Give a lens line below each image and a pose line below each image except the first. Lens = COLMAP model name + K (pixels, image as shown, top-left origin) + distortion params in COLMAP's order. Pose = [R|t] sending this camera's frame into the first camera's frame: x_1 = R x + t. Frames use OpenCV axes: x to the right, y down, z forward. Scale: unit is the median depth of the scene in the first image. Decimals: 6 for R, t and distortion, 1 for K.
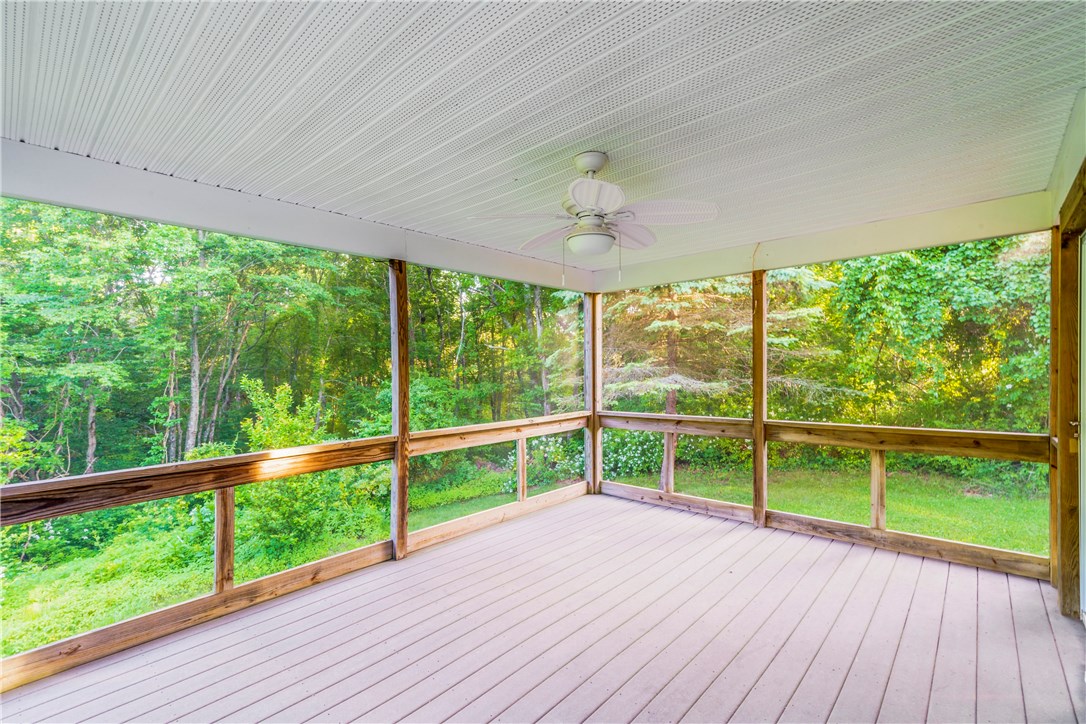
lens RADIAL K [[480.0, 0, 546.5], [0, 480.0, 364.2], [0, 0, 1]] dist [0.001041, 0.000879]
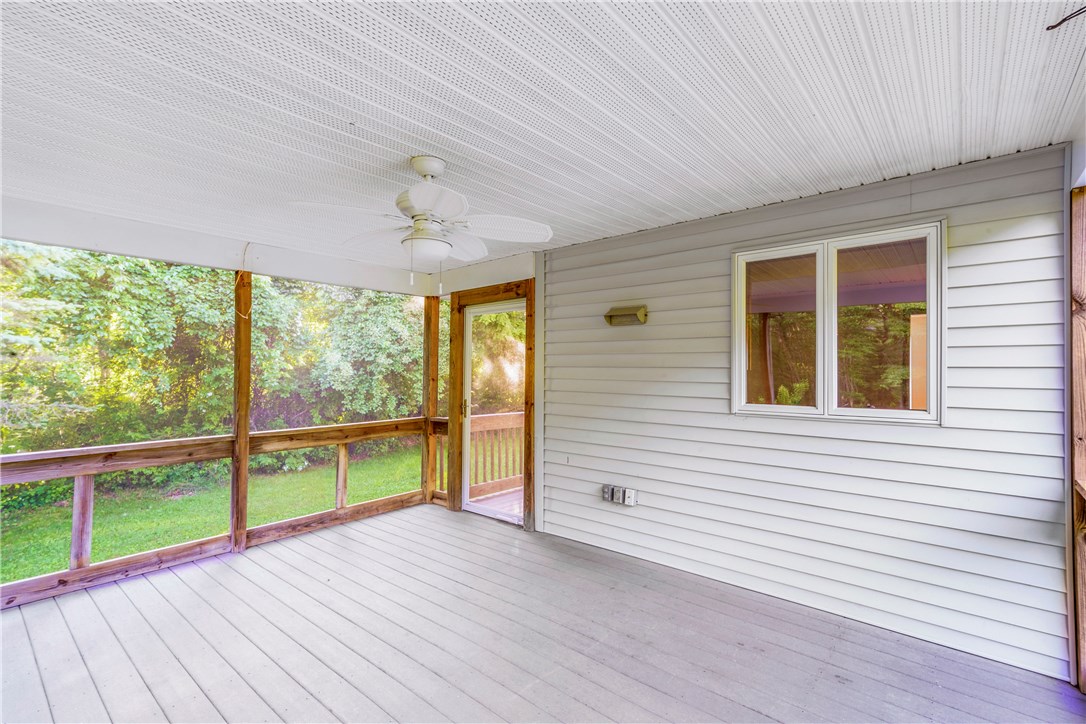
lens RADIAL K [[487.7, 0, 554.3], [0, 487.7, 369.4], [0, 0, 1]] dist [0.004369, 0.000741]
pose [[-0.036430, 0.017857, 0.999177, -0.545412], [-0.006551, 0.999815, -0.018107, 0.006515], [-0.999315, -0.007206, -0.036306, 0.467977]]
